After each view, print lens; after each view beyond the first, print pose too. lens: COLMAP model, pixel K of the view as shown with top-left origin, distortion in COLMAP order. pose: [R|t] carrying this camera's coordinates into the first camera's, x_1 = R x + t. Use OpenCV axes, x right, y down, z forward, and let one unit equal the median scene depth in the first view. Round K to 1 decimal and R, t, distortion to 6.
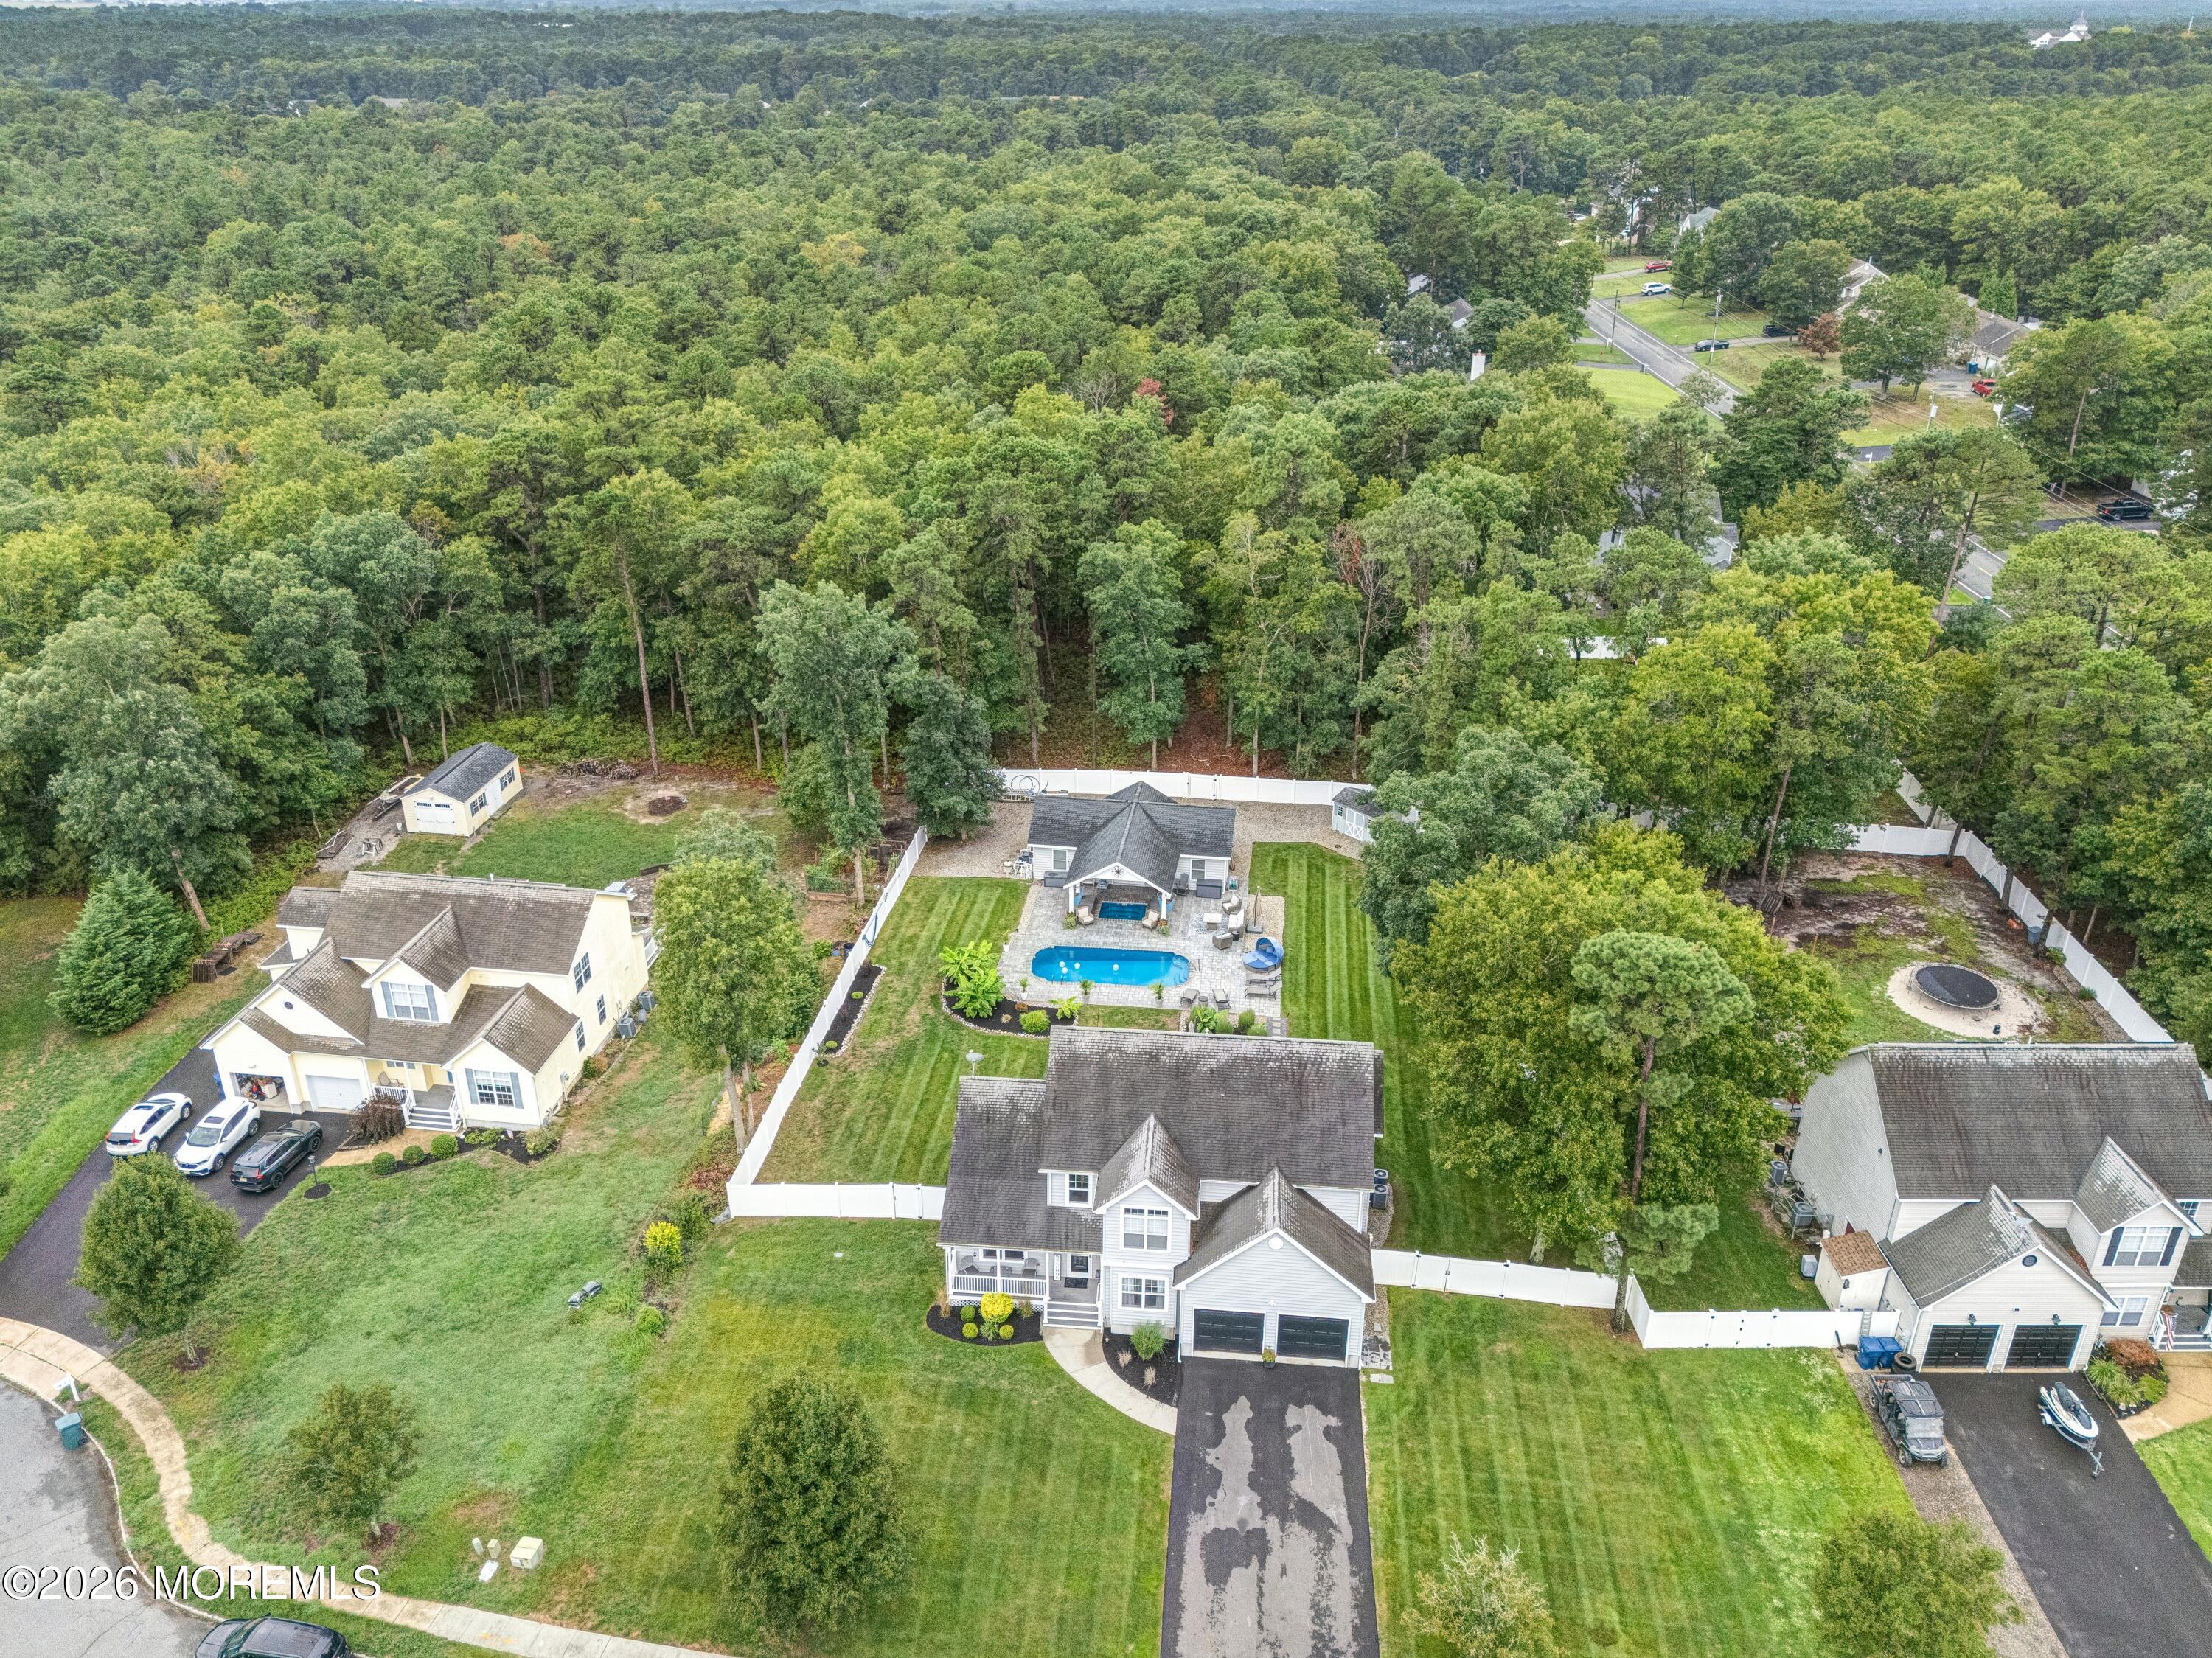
lens RADIAL K [[1693.1, 0, 1098.5], [0, 1693.1, 830.8], [0, 0, 1]] dist [0.075275, -0.068454]
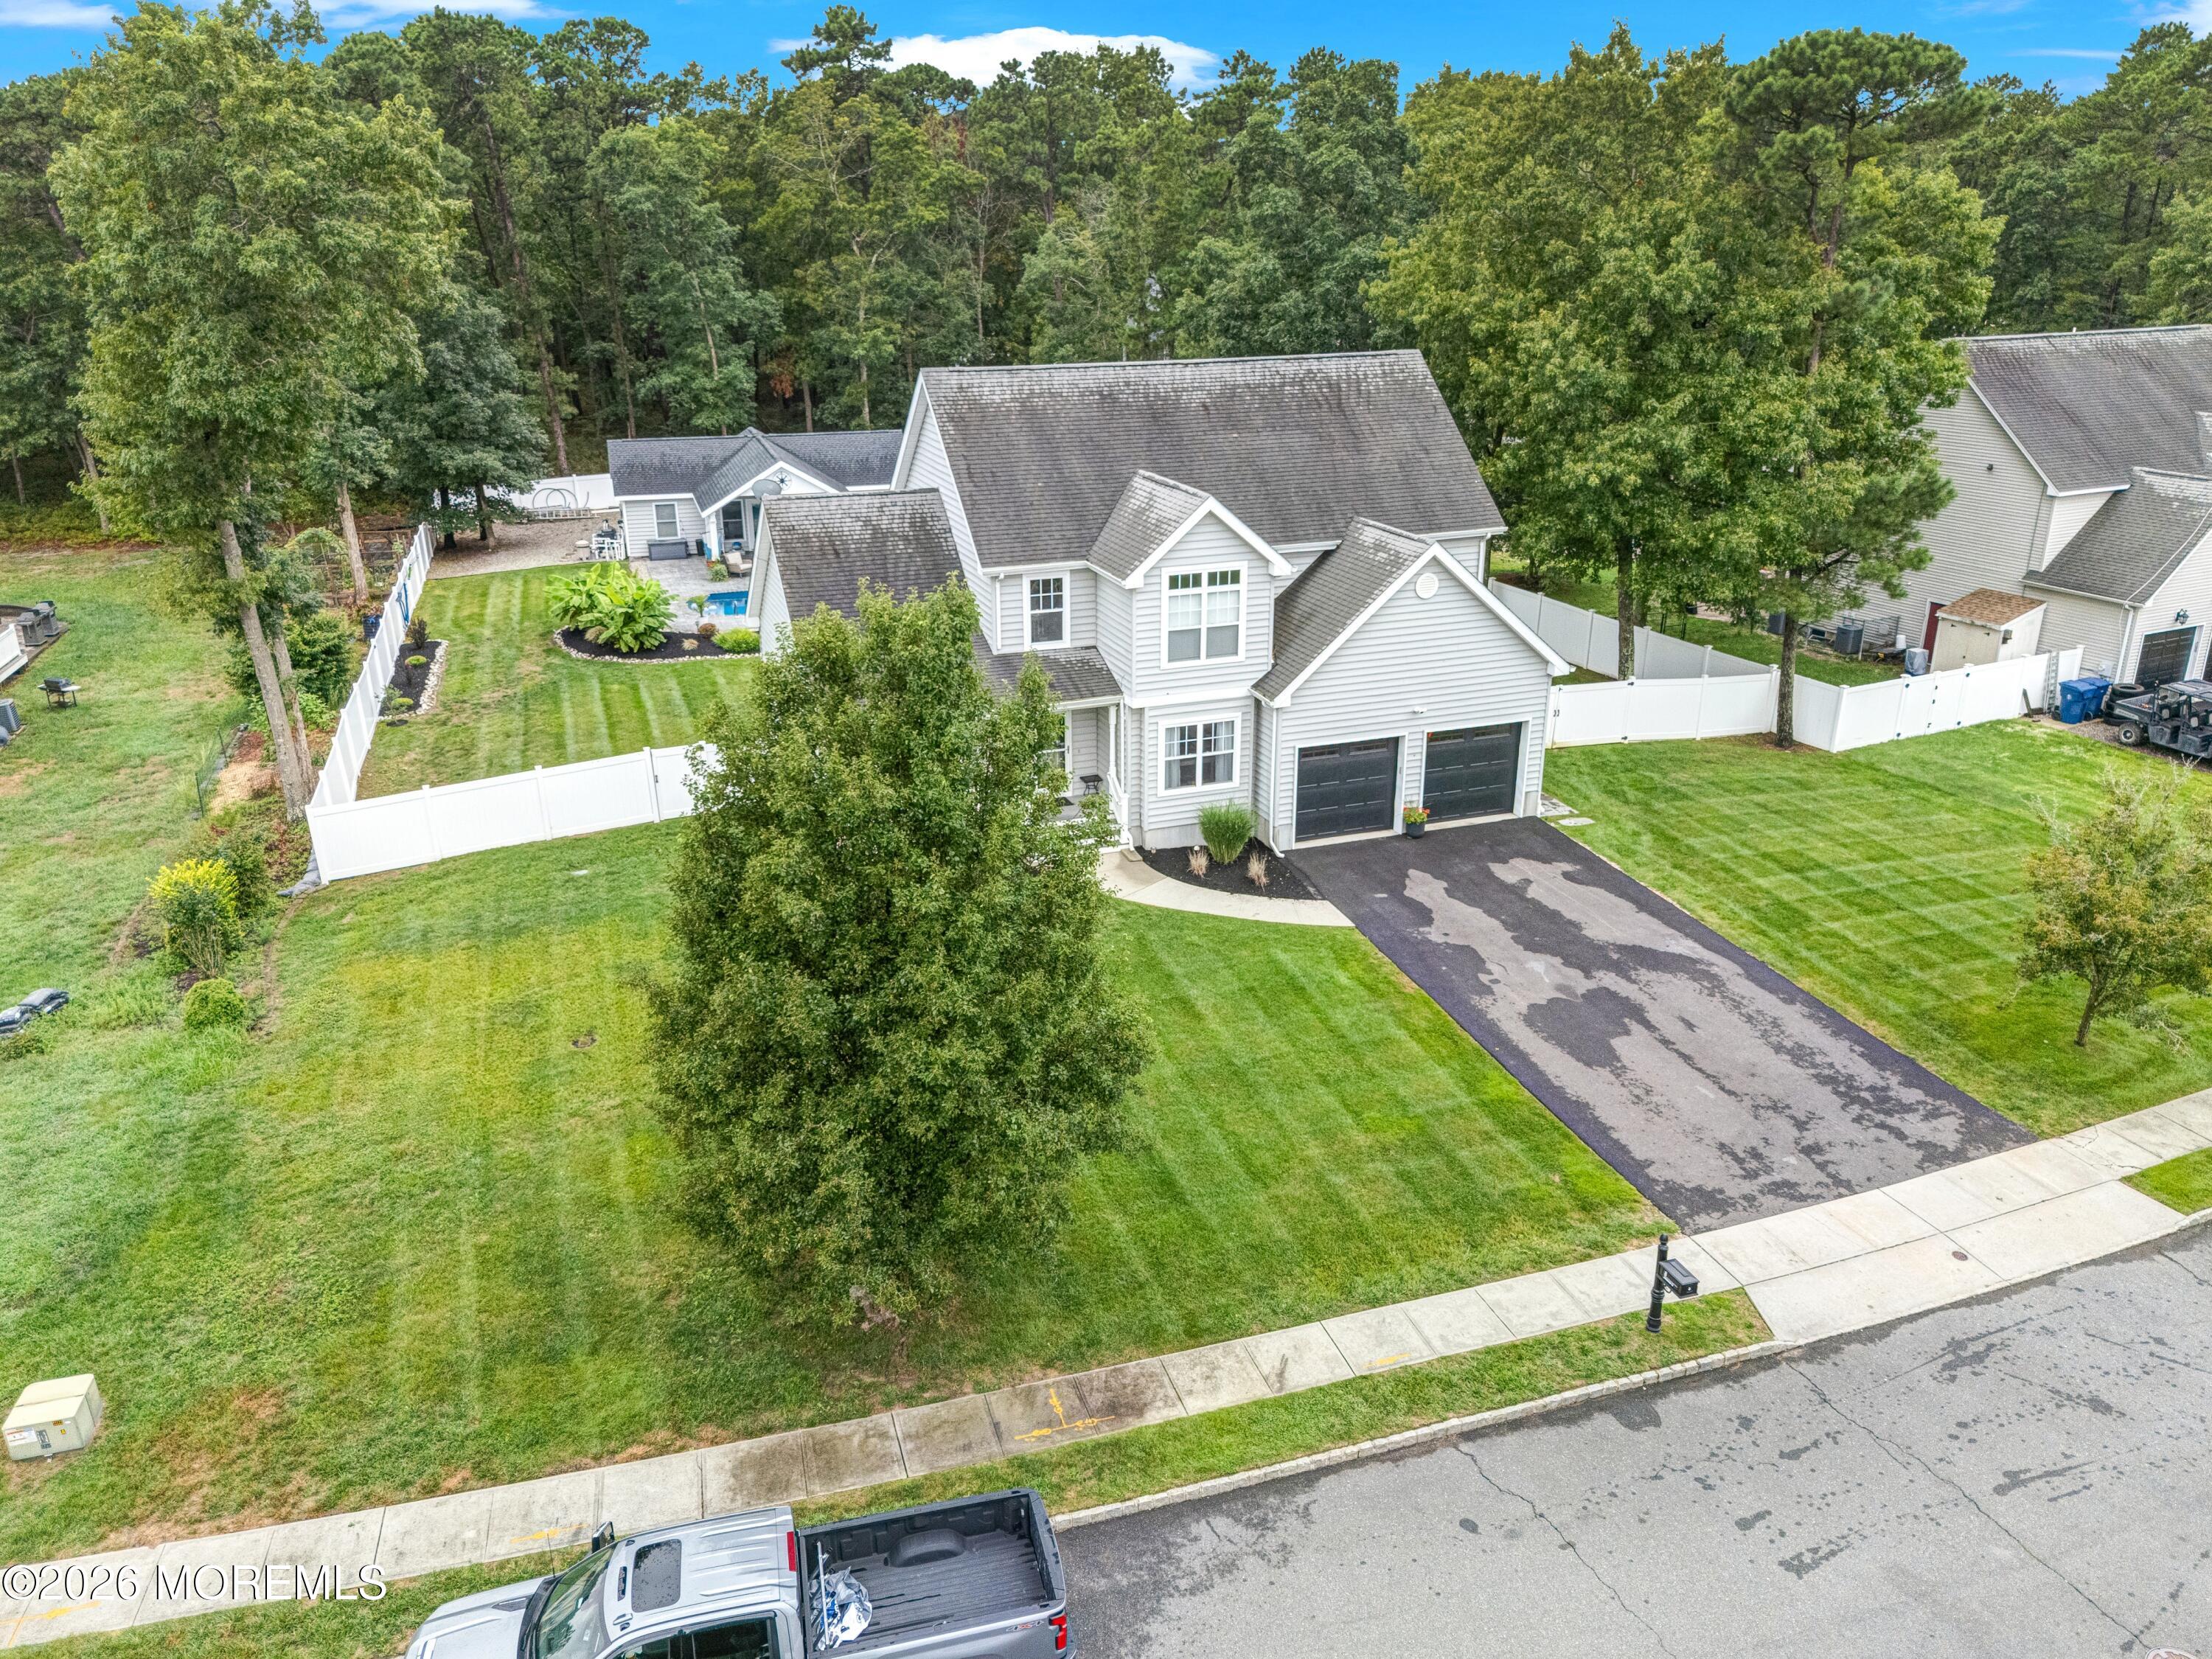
lens RADIAL K [[1649.4, 0, 1101.0], [0, 1649.4, 836.8], [0, 0, 1]] dist [0.075367, -0.067826]
pose [[0.904515, -0.157940, 0.396116, -0.188016], [0.196351, 0.978812, -0.058087, 0.270123], [-0.378548, 0.130318, 0.916361, 0.426917]]
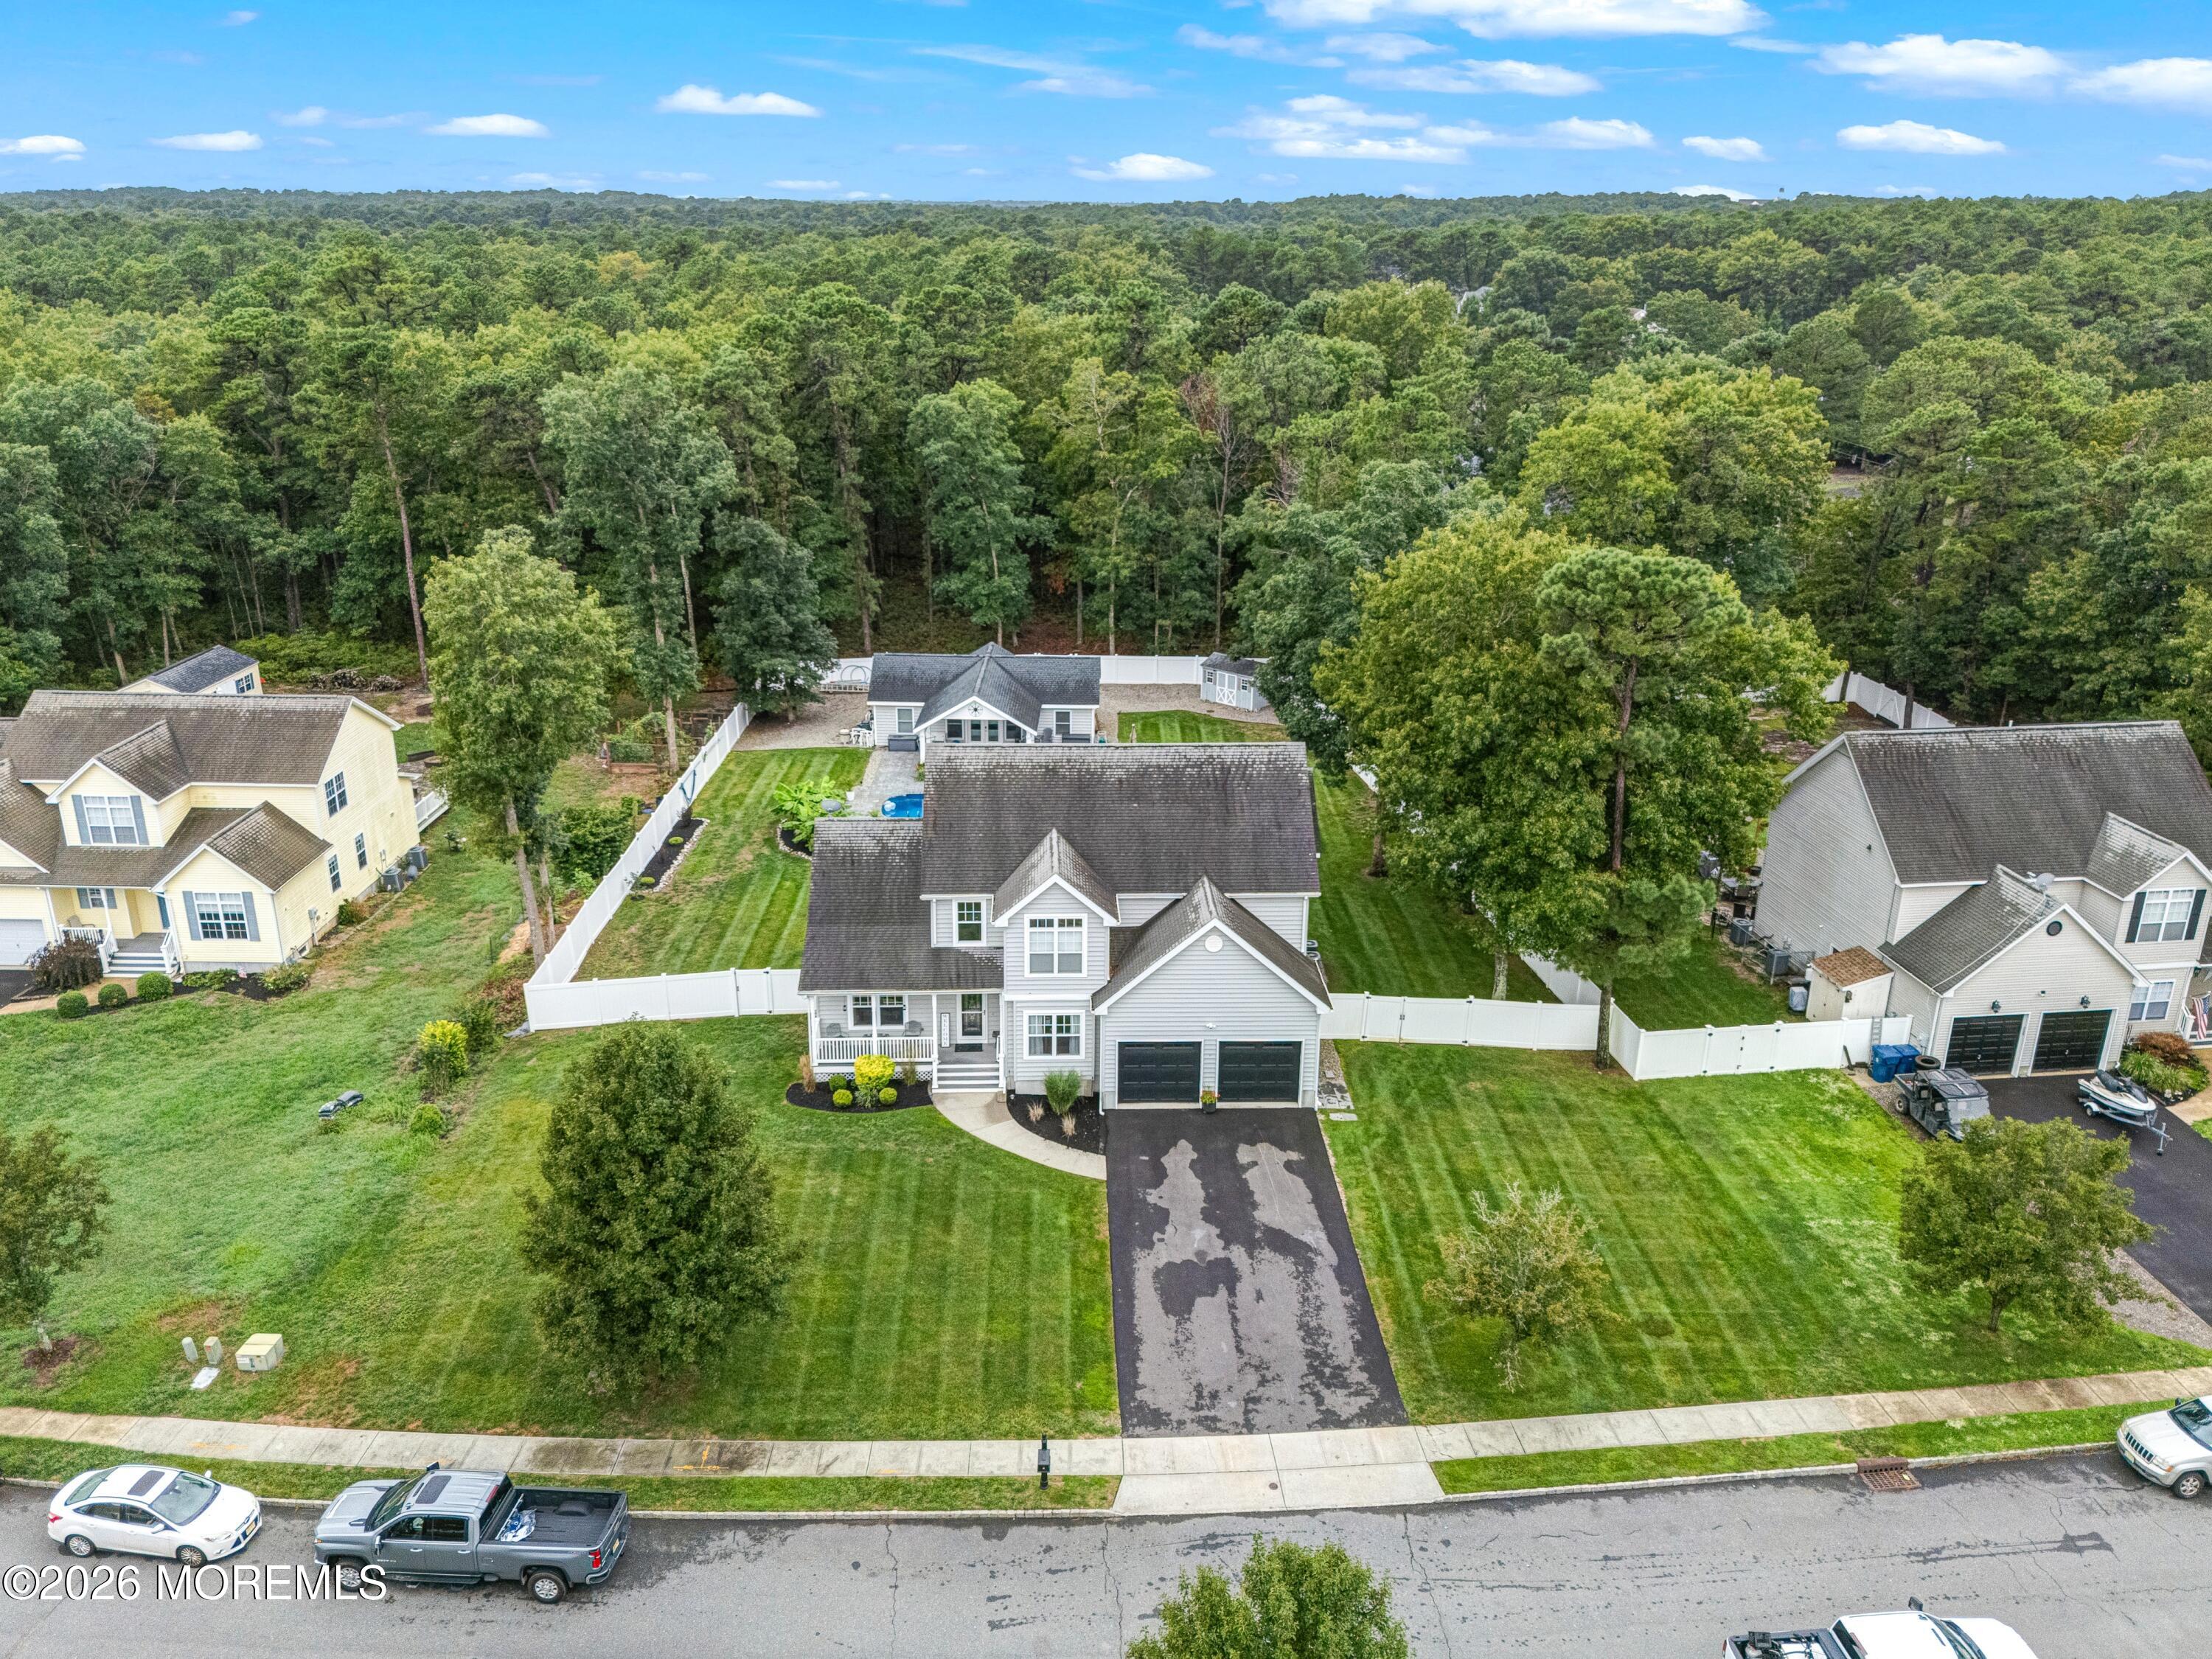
lens RADIAL K [[1707.1, 0, 1099.0], [0, 1707.1, 832.9], [0, 0, 1]] dist [0.080503, -0.080485]
pose [[0.992110, -0.038661, 0.119257, -0.039093], [0.050952, 0.993499, -0.101804, 0.216248], [-0.114546, 0.107077, 0.987630, 0.141977]]
